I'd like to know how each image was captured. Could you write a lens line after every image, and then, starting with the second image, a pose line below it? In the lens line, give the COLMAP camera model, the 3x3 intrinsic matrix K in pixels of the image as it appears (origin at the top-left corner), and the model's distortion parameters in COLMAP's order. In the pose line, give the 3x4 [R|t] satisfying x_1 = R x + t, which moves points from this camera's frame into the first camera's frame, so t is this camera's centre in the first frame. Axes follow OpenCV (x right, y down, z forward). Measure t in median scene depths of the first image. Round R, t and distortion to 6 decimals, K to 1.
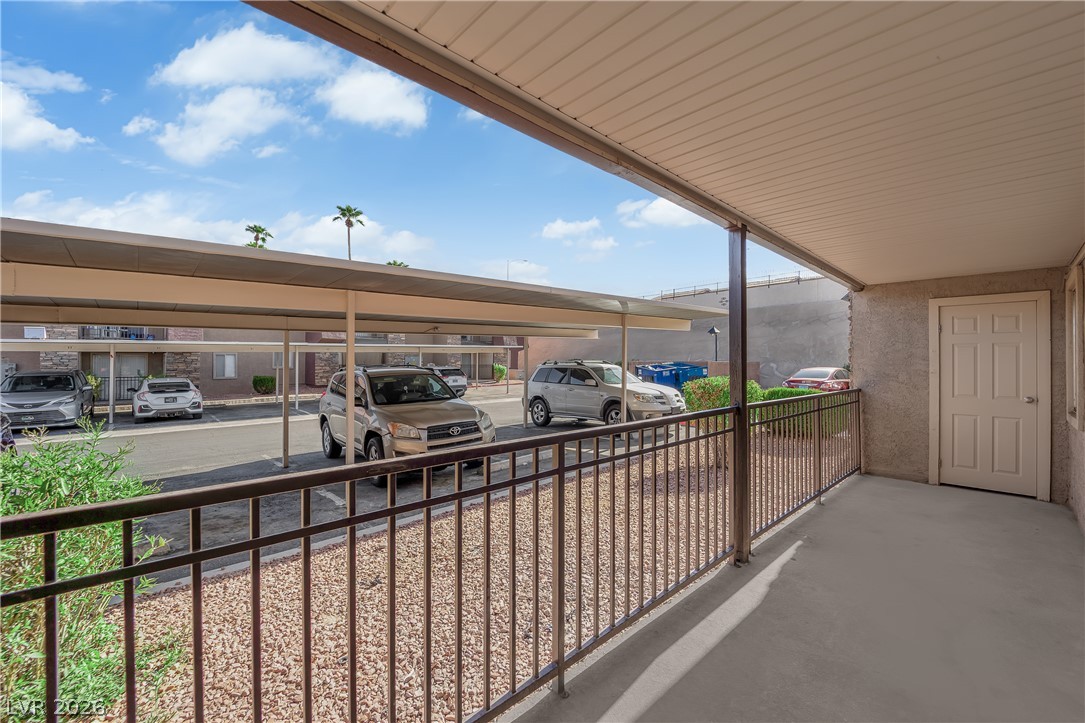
lens RADIAL K [[438.1, 0, 542.7], [0, 438.1, 365.6], [0, 0, 1]] dist [-0.012857, -0.002311]
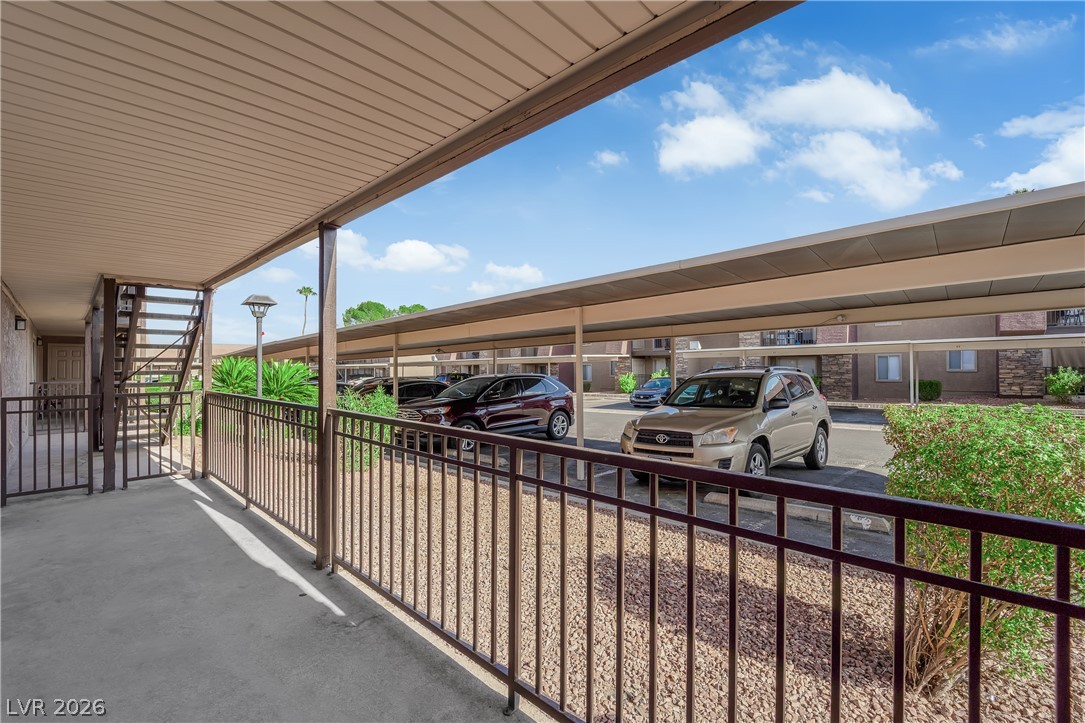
lens RADIAL K [[463.8, 0, 542.8], [0, 463.8, 360.7], [0, 0, 1]] dist [-0.000768, -0.000130]
pose [[0.056880, -0.010790, -0.998323, 0.722786], [-0.003985, 0.999931, -0.011035, -0.000780], [0.998373, 0.004606, 0.056833, 0.677293]]
